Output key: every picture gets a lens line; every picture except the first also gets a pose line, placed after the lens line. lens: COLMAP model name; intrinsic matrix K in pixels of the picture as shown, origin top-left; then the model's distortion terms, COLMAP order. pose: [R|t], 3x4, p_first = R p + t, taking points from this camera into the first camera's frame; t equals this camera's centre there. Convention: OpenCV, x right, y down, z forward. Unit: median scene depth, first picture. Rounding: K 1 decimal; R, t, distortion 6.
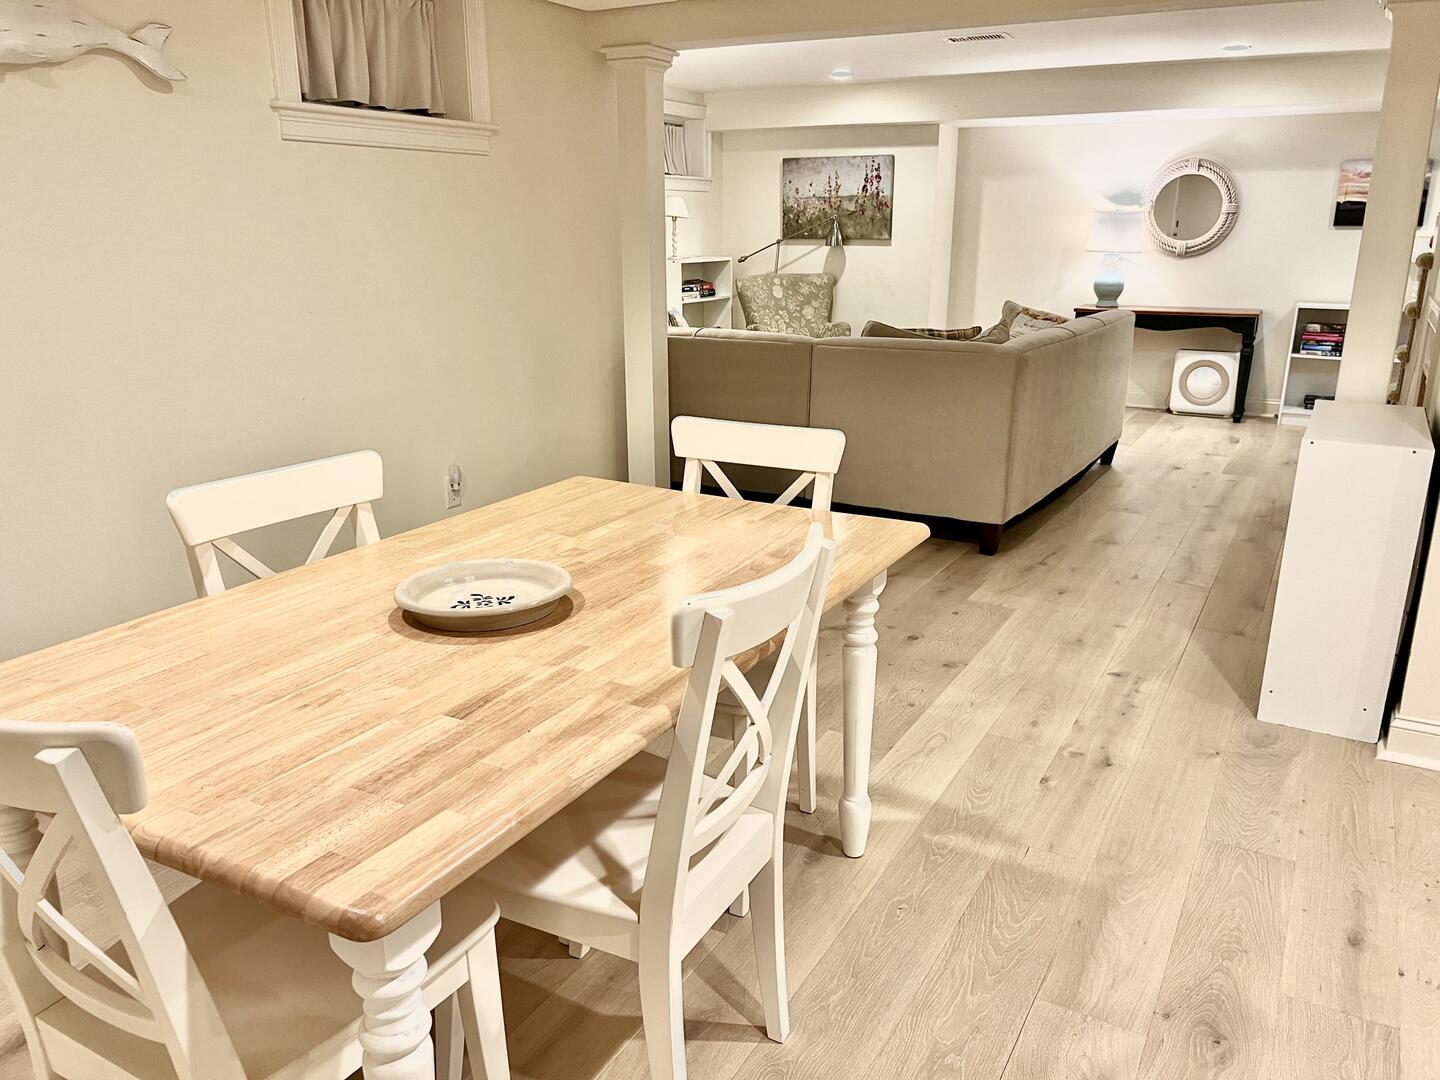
lens RADIAL K [[1095.8, 0, 729.7], [0, 1095.8, 556.4], [0, 0, 1]] dist [0.048663, -0.064592]
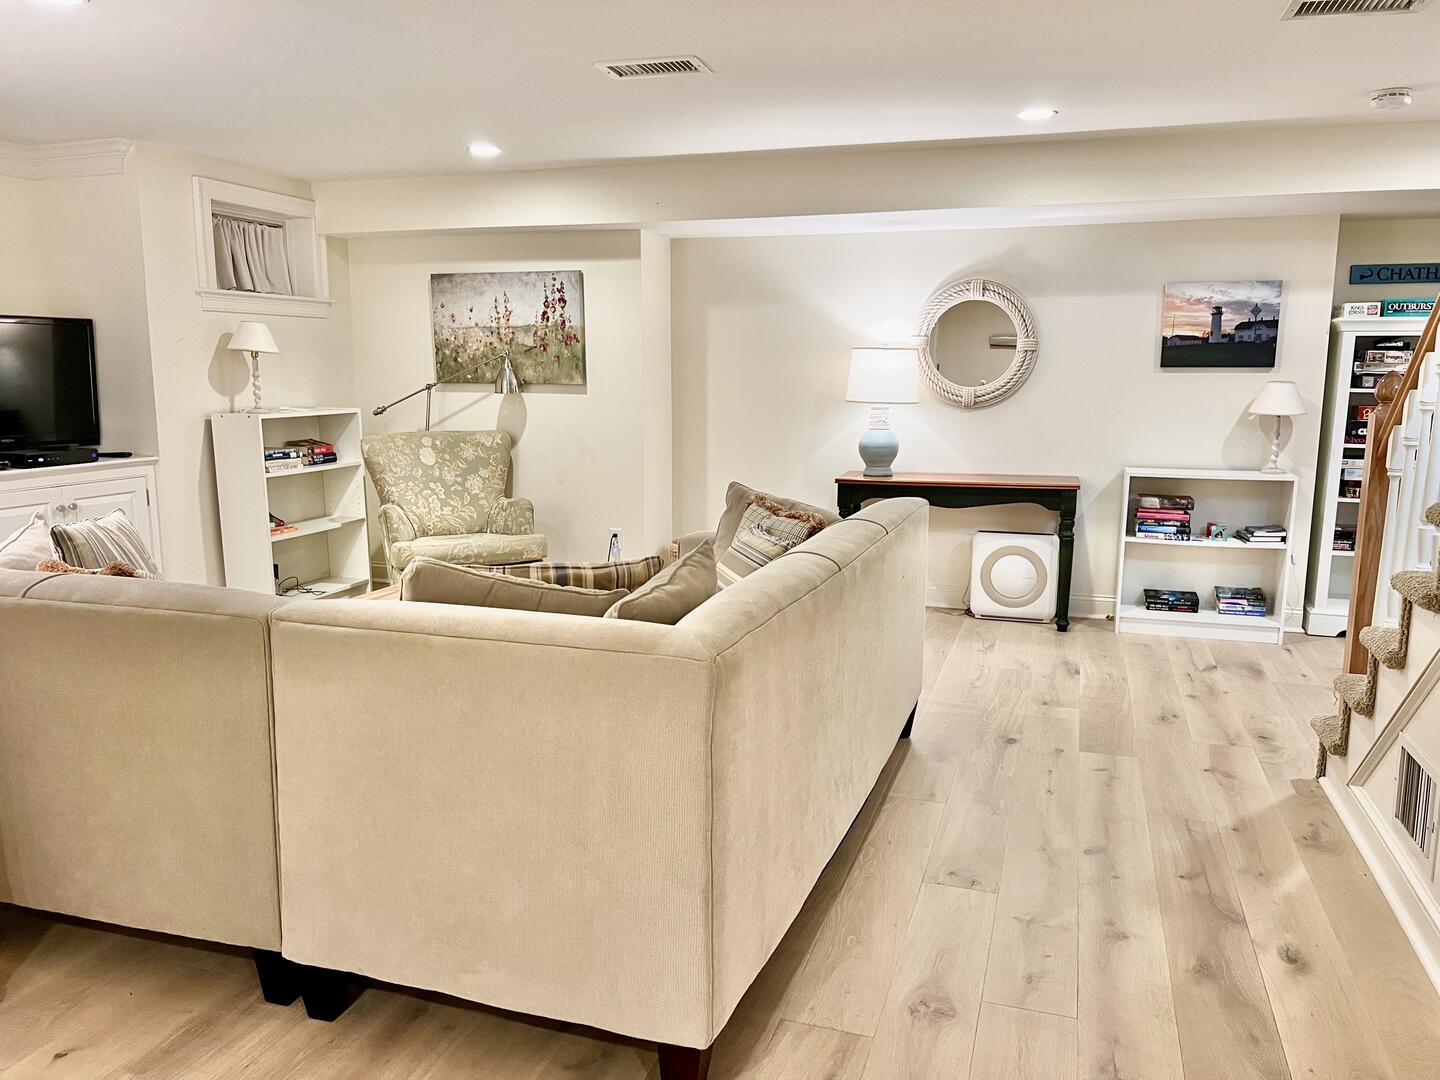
lens RADIAL K [[1082.9, 0, 722.4], [0, 1082.9, 544.0], [0, 0, 1]] dist [0.066765, -0.079097]
pose [[0.981602, -0.029764, 0.188606, 0.104820], [0.054137, 0.990625, -0.125424, -0.097490], [-0.183105, 0.133327, 0.974011, 0.328515]]
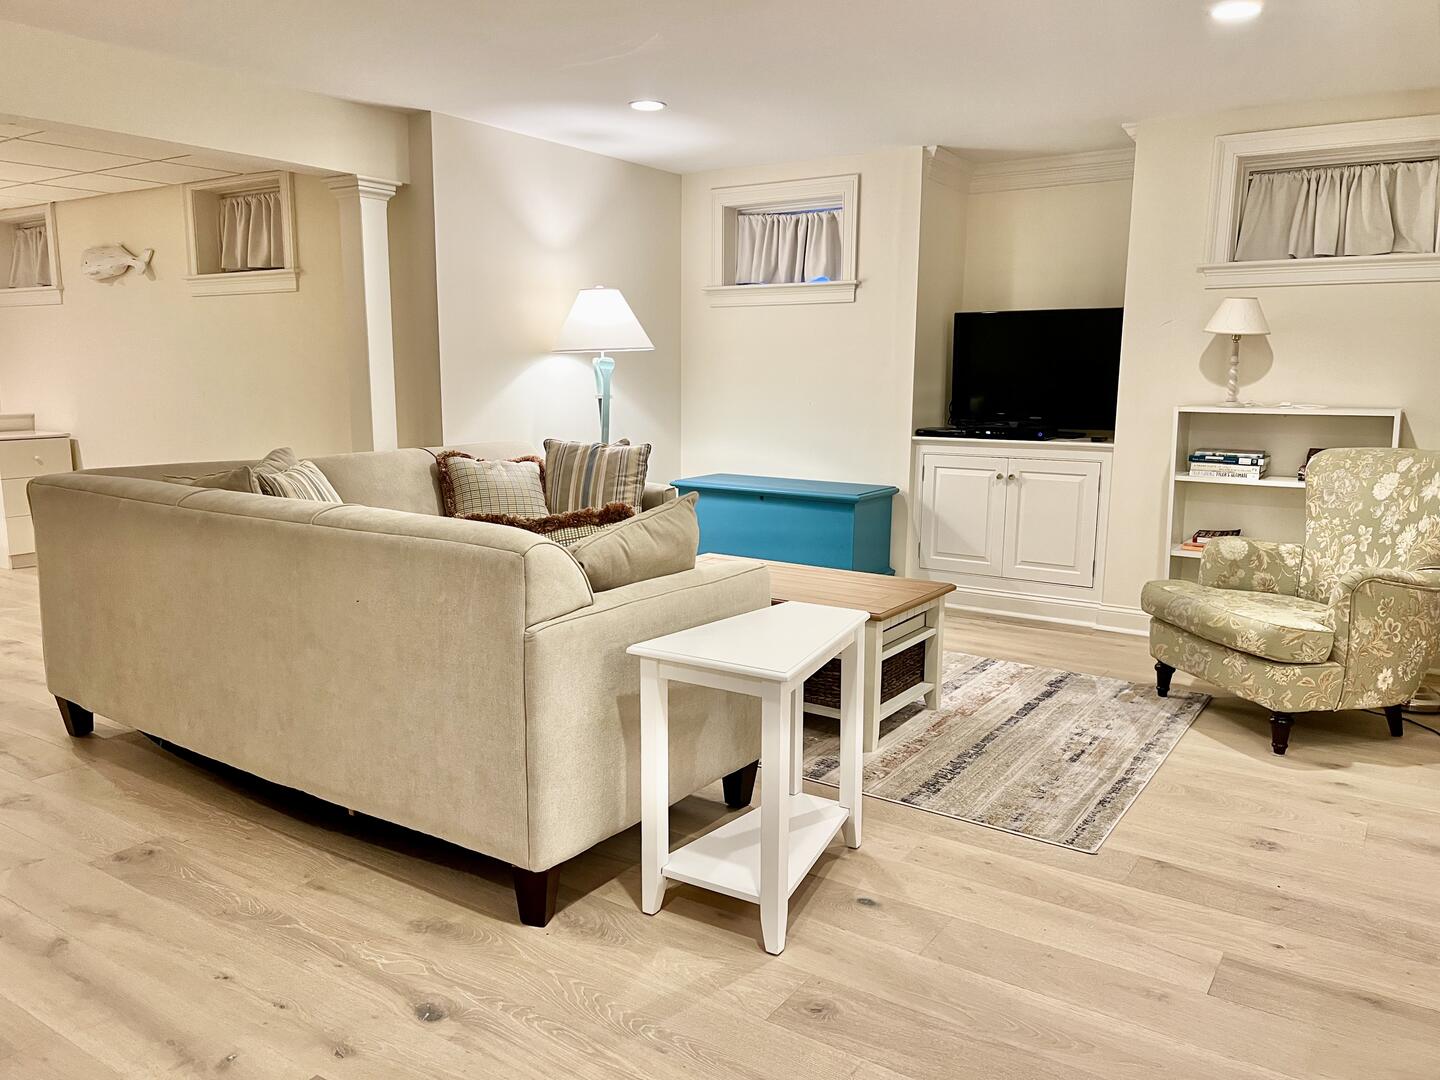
lens RADIAL K [[1082.9, 0, 722.4], [0, 1082.9, 544.0], [0, 0, 1]] dist [0.066765, -0.079097]
pose [[-0.078272, 0.155515, -0.984728, 0.560273], [-0.298180, 0.938889, 0.171977, -0.236345], [0.951295, 0.307087, -0.027117, 0.836850]]
